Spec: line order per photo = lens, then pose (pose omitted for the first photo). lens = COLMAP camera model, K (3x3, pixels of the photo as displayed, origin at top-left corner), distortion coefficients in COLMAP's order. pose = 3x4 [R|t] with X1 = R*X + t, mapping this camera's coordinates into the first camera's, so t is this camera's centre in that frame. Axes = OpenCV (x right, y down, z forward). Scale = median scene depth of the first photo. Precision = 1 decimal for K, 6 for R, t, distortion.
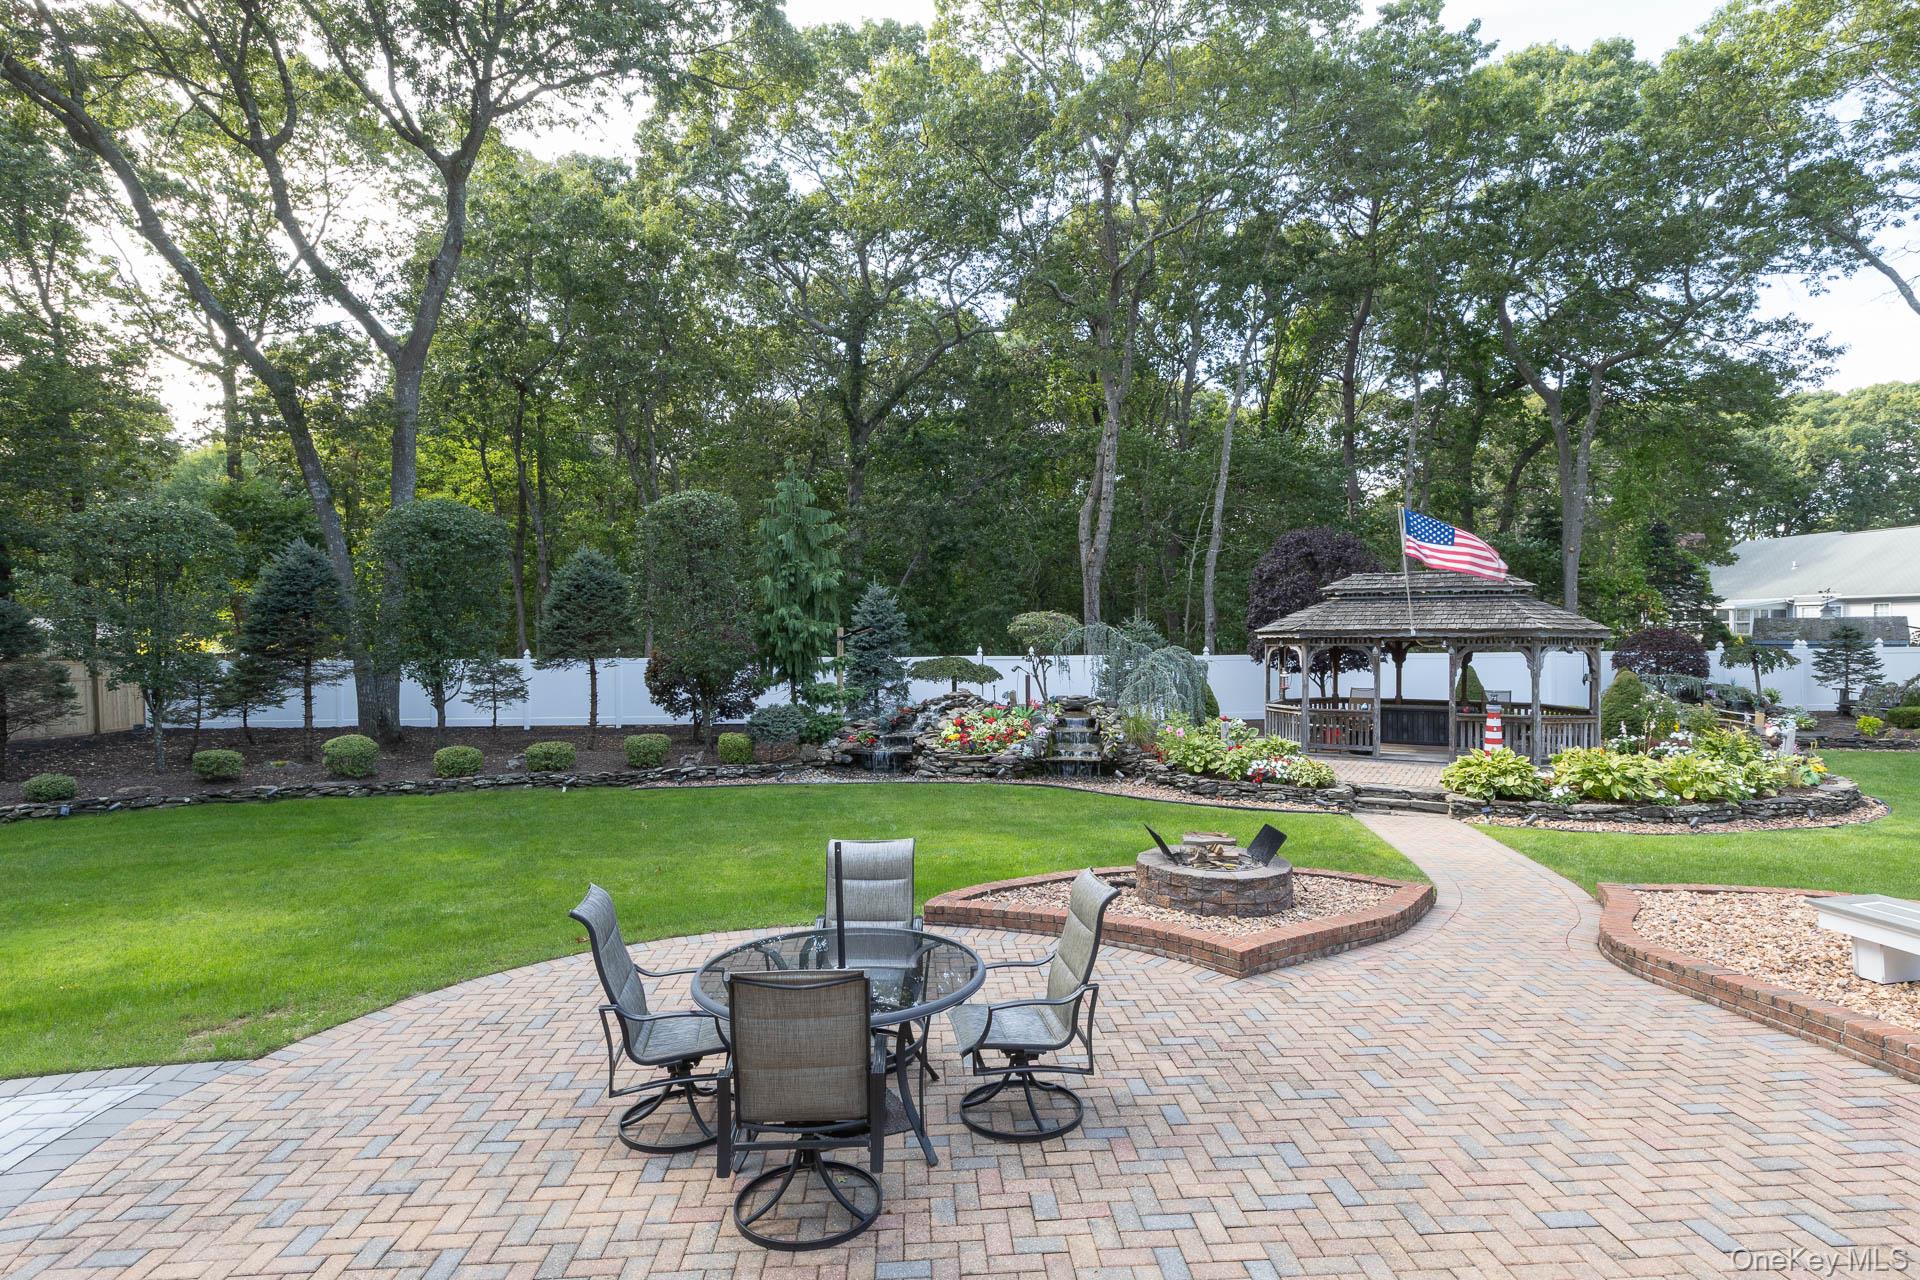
lens RADIAL K [[993.3, 0, 960.0], [0, 993.3, 640.0], [0, 0, 1]] dist [0.003537, -0.001659]
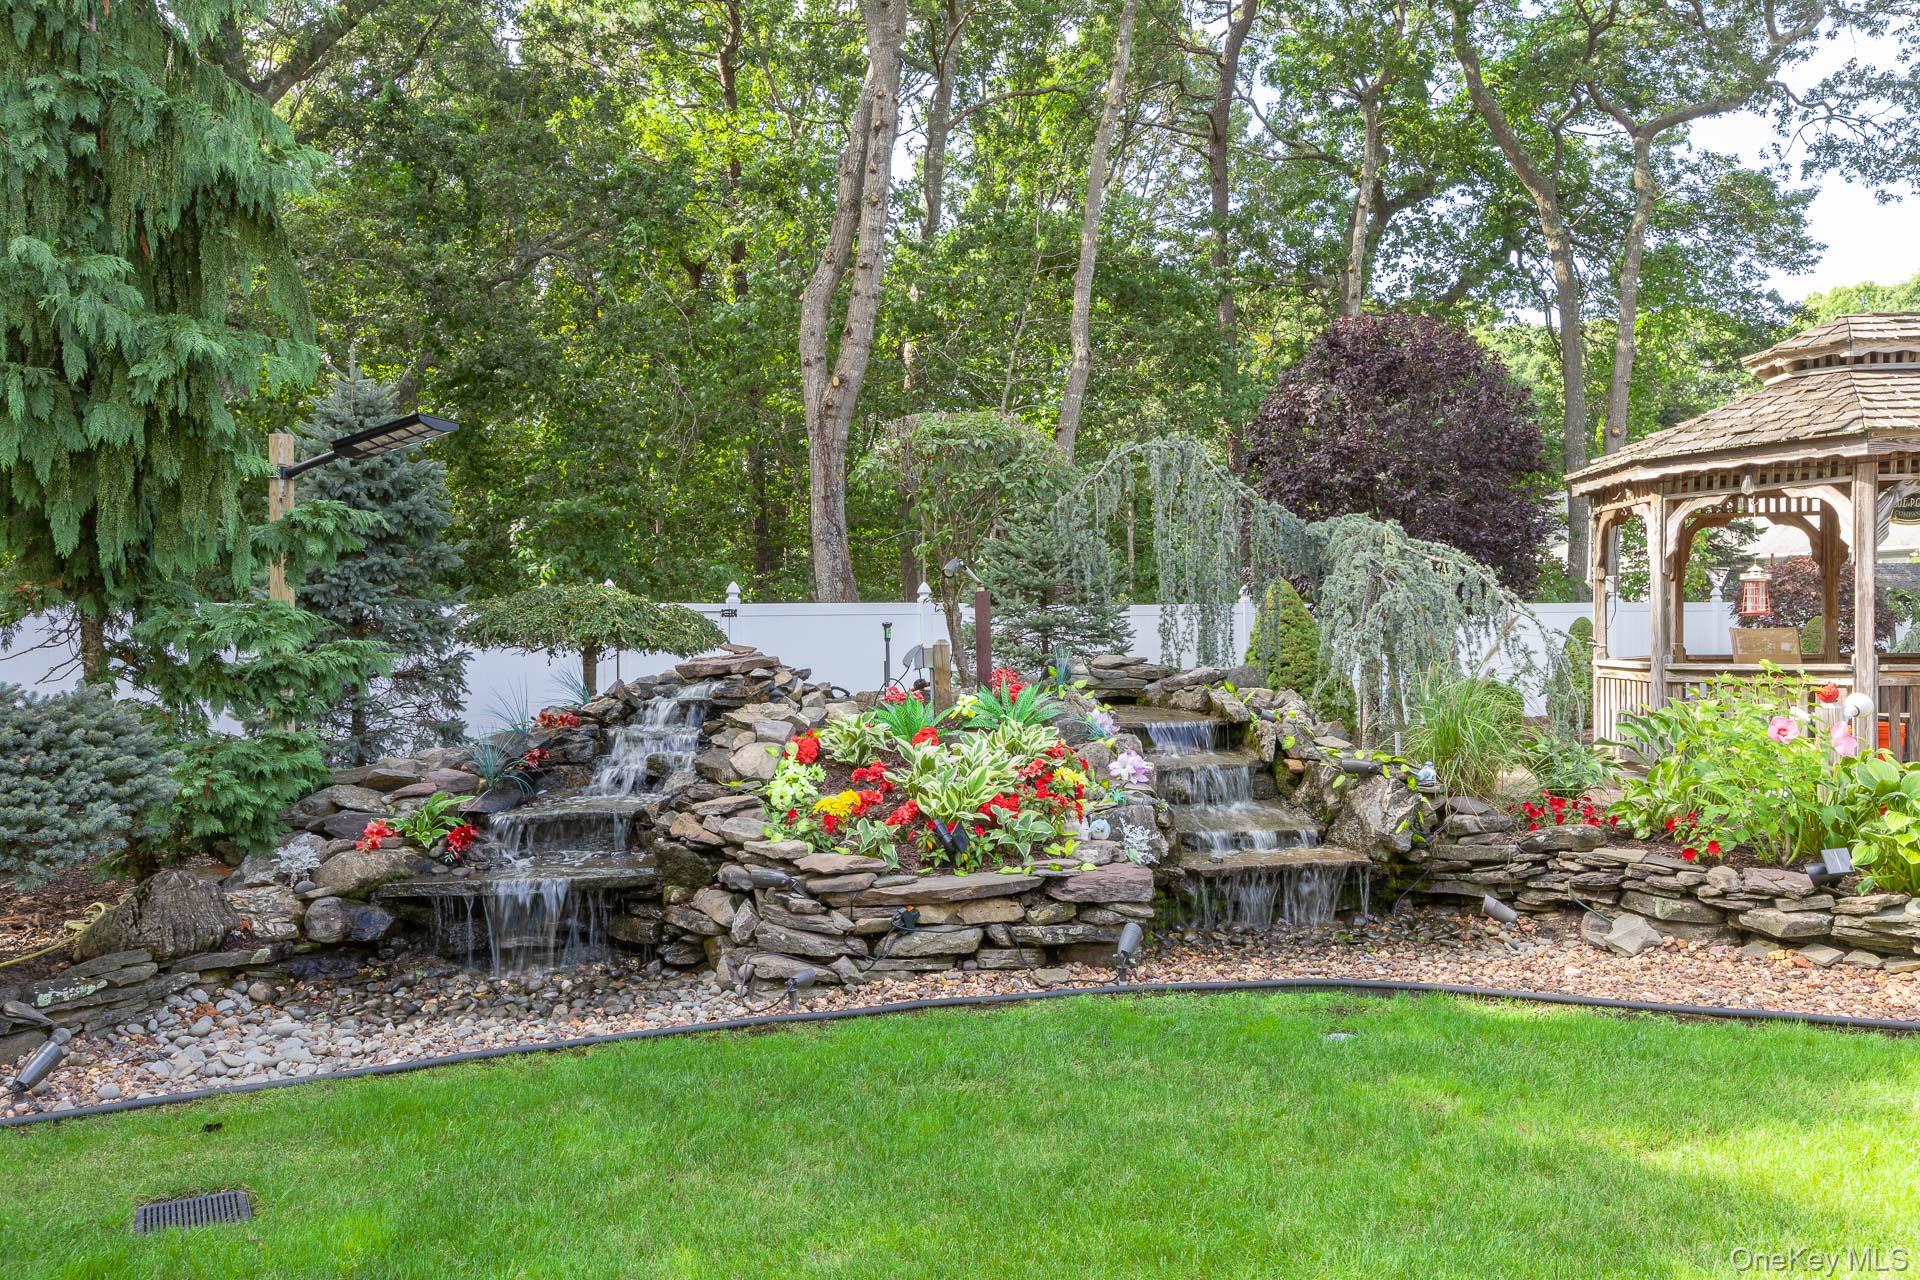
lens RADIAL K [[1377.3, 0, 963.2], [0, 1377.3, 665.5], [0, 0, 1]] dist [-0.002545, -0.002354]
pose [[0.913102, -0.012050, 0.407552, -0.121851], [0.009125, 0.999917, 0.009119, 0.059445], [-0.407628, -0.004608, 0.913136, 0.671625]]
